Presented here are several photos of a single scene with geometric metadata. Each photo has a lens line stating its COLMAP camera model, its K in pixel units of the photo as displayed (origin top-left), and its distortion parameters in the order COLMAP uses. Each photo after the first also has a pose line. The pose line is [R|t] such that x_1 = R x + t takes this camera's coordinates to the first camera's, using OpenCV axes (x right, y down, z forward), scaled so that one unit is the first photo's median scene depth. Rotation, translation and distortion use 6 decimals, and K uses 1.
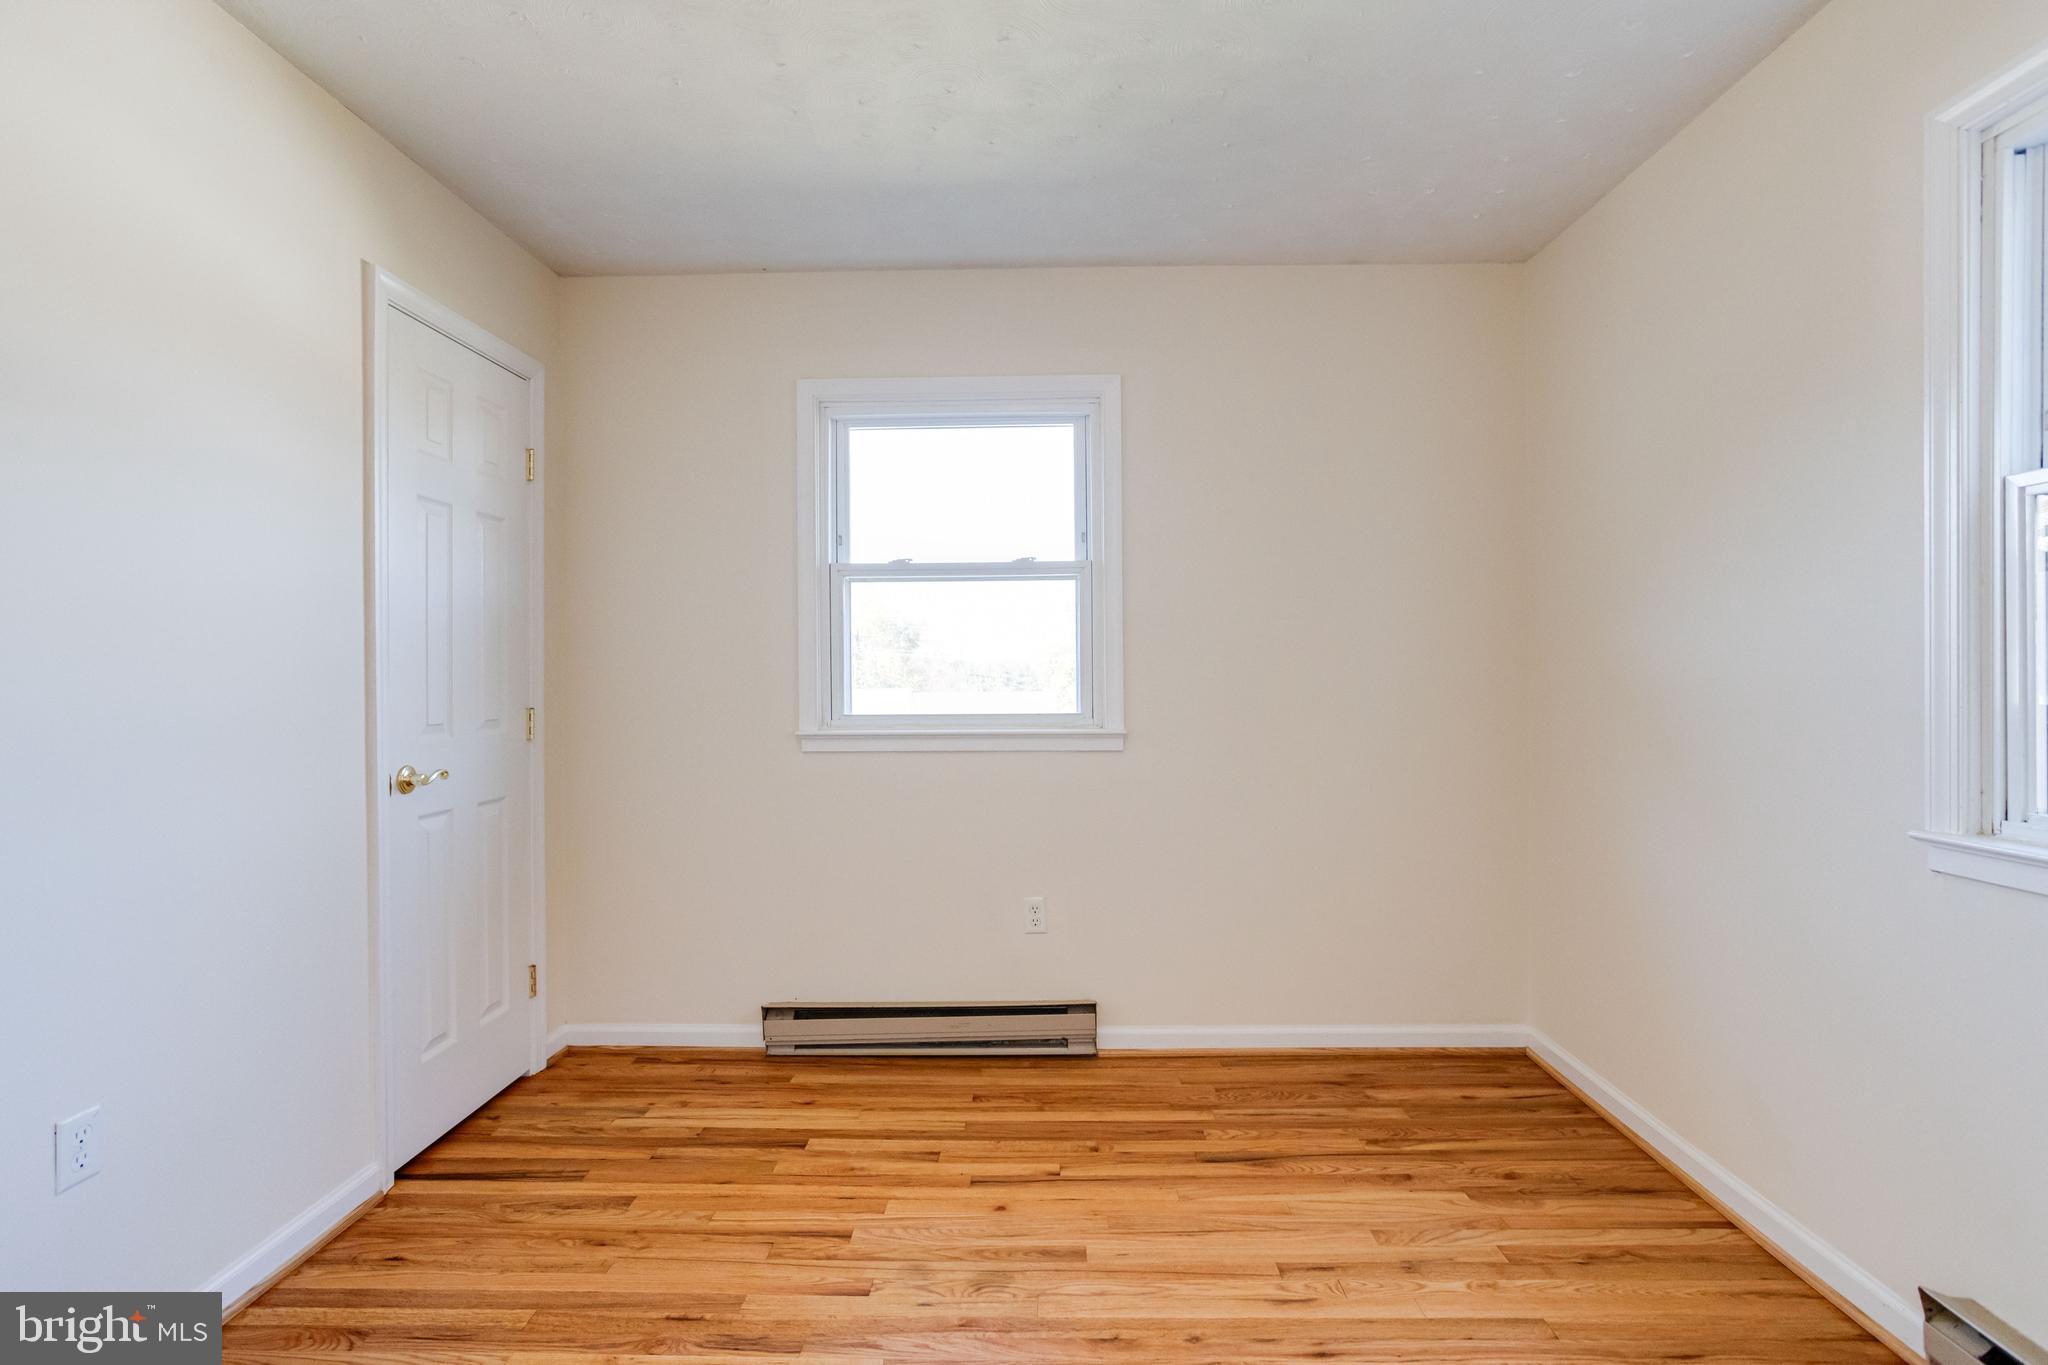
lens RADIAL K [[984.2, 0, 1027.7], [0, 984.2, 676.7], [0, 0, 1]] dist [-0.045642, 0.025585]
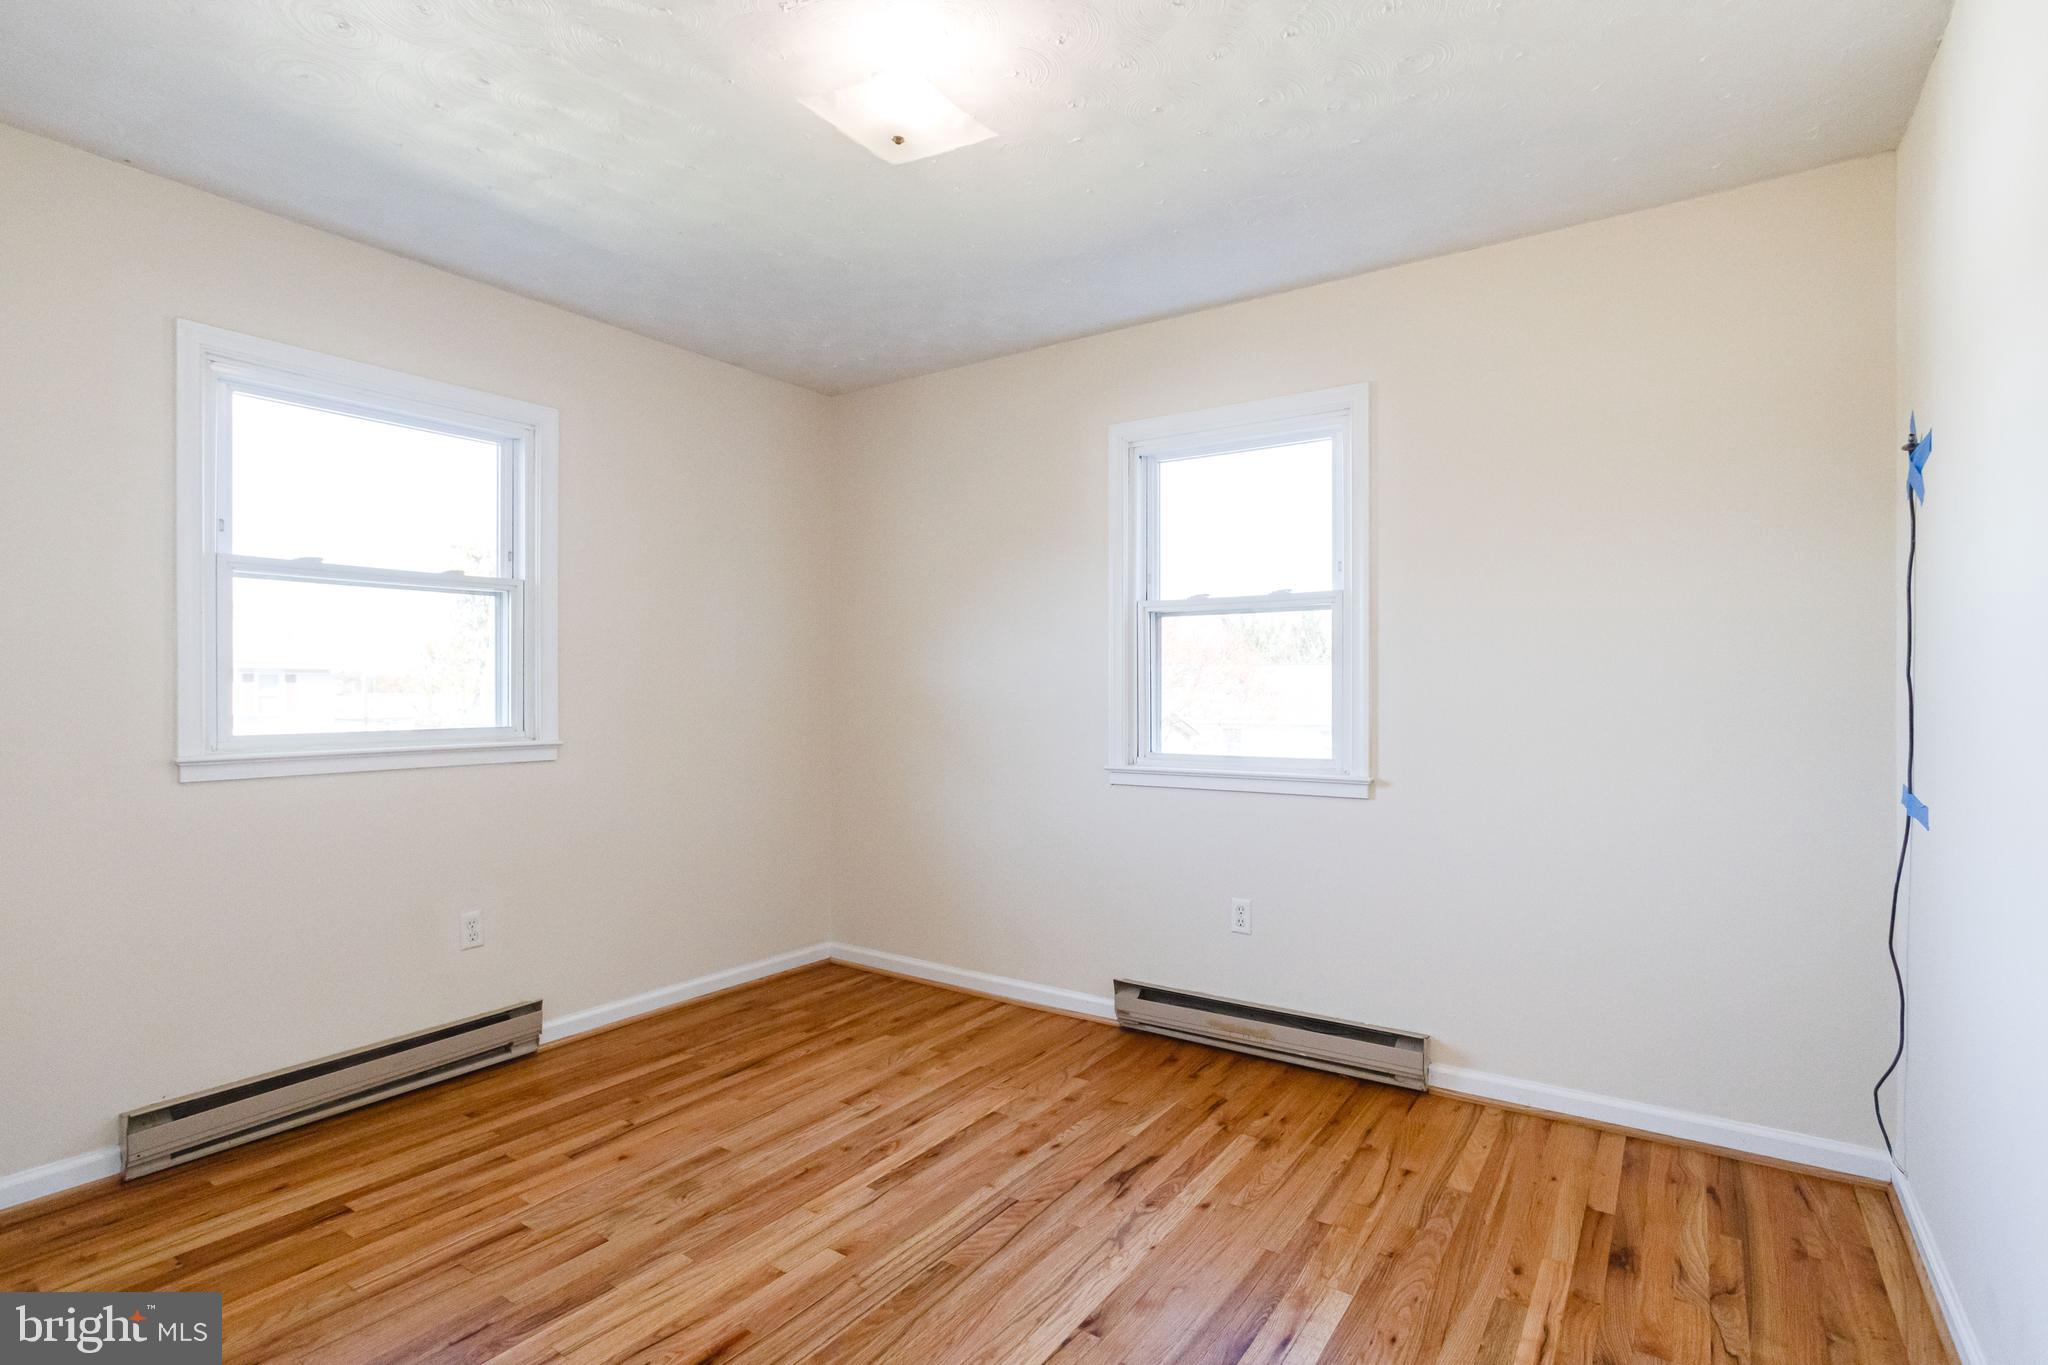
lens RADIAL K [[984.2, 0, 1027.7], [0, 984.2, 676.7], [0, 0, 1]] dist [-0.045642, 0.025585]
pose [[0.543663, 0.018401, 0.839102, -0.616213], [-0.000153, 0.999762, -0.021826, 0.008341], [-0.839304, 0.011738, 0.543536, -0.015666]]
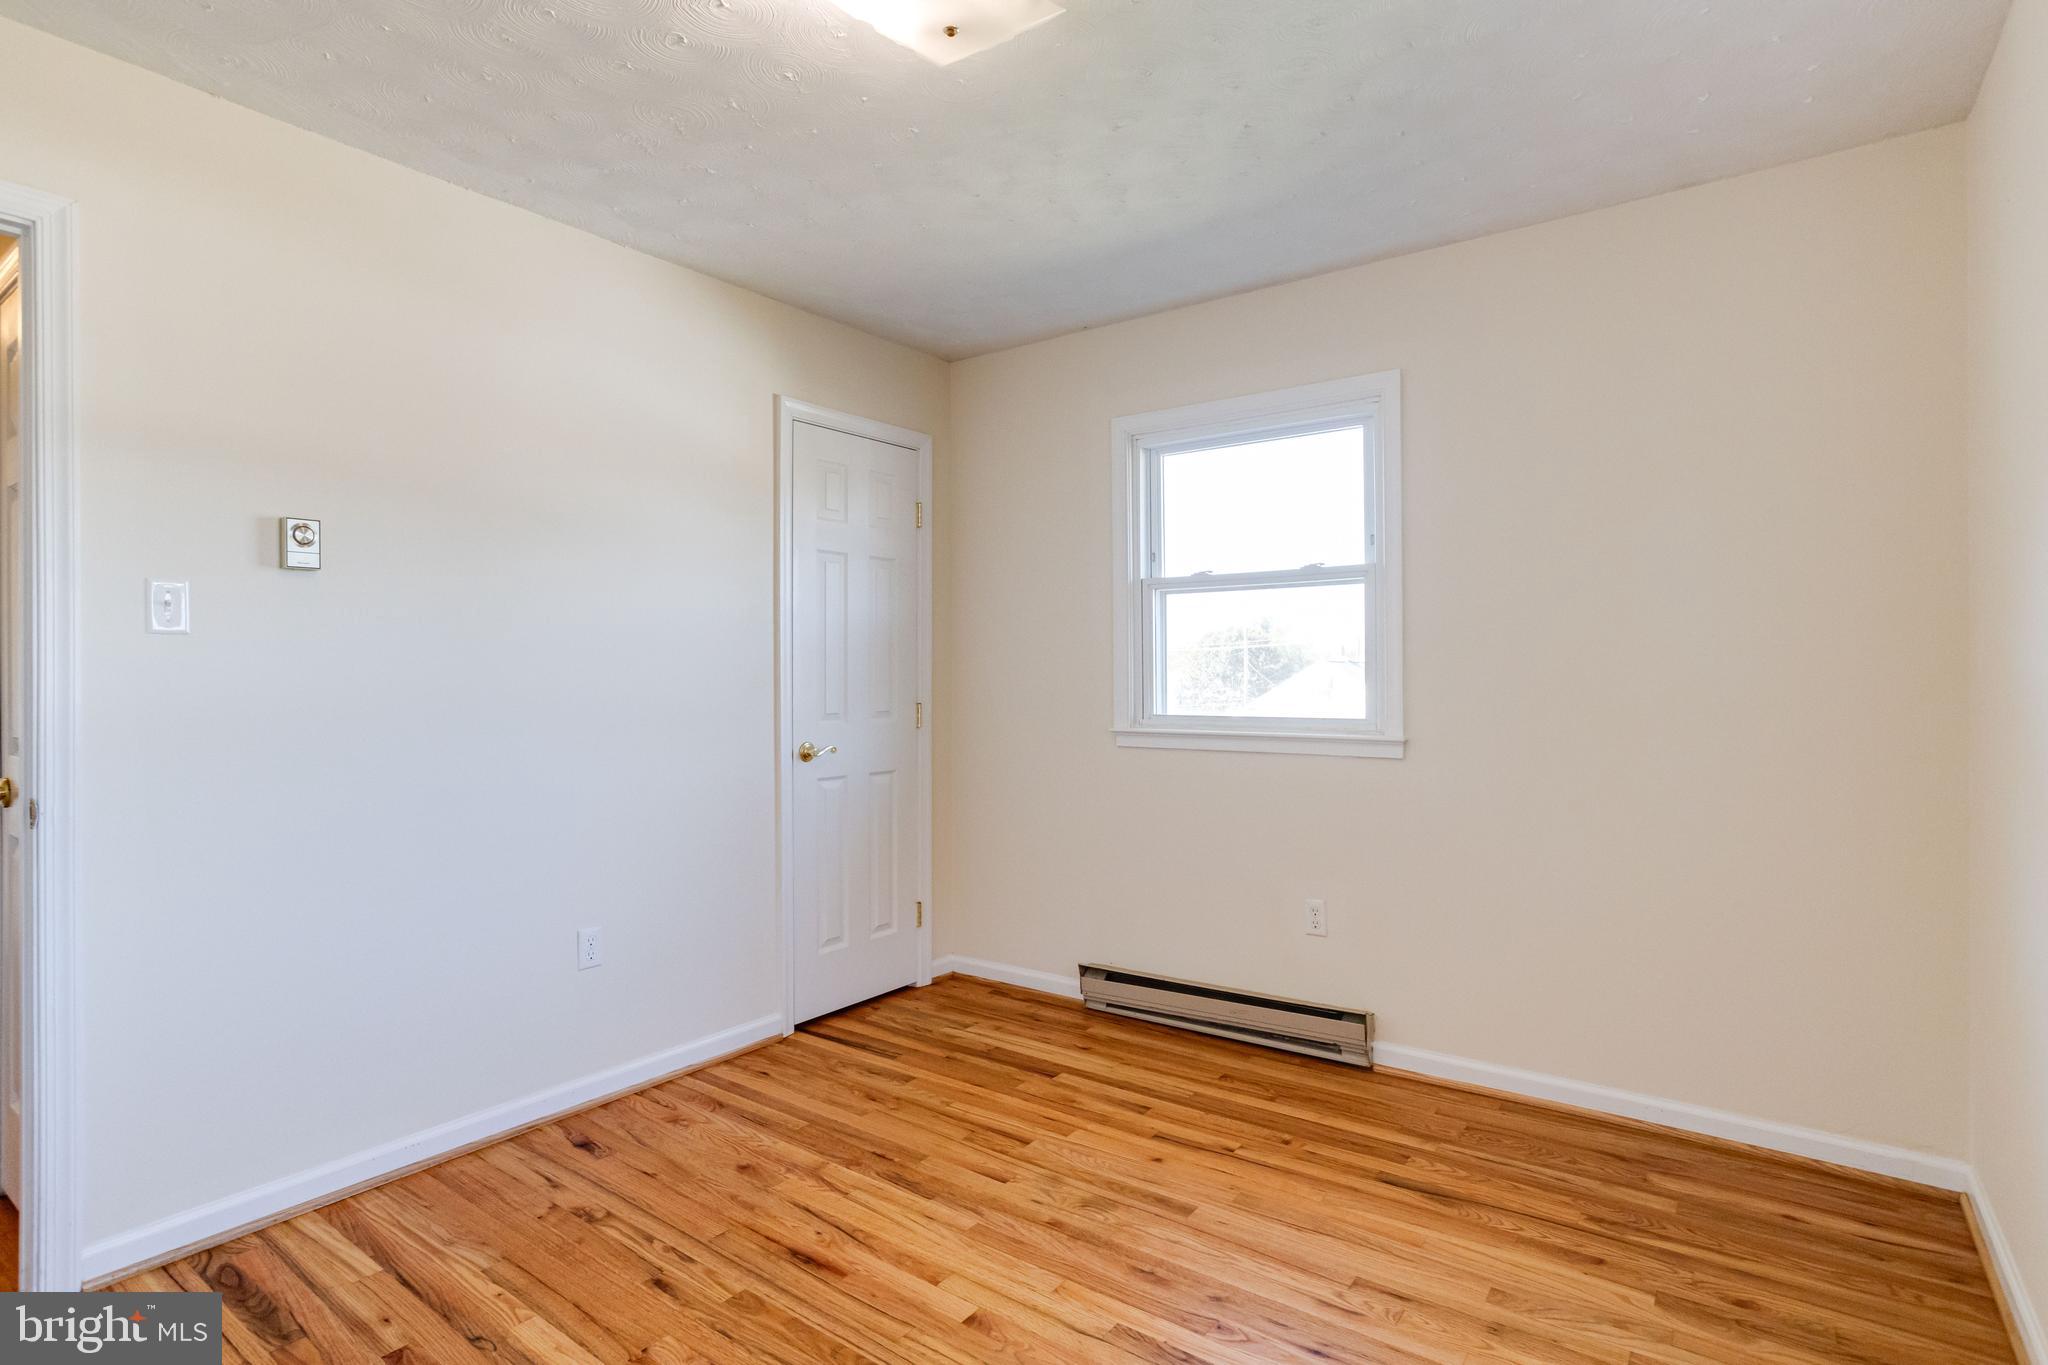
lens RADIAL K [[1017.8, 0, 1030.9], [0, 1017.8, 677.1], [0, 0, 1]] dist [-0.046144, 0.025678]
pose [[0.817550, 0.004544, -0.575840, 0.434704], [-0.003632, 0.999990, 0.002734, -0.007568], [0.575846, -0.000144, 0.817558, -0.022528]]
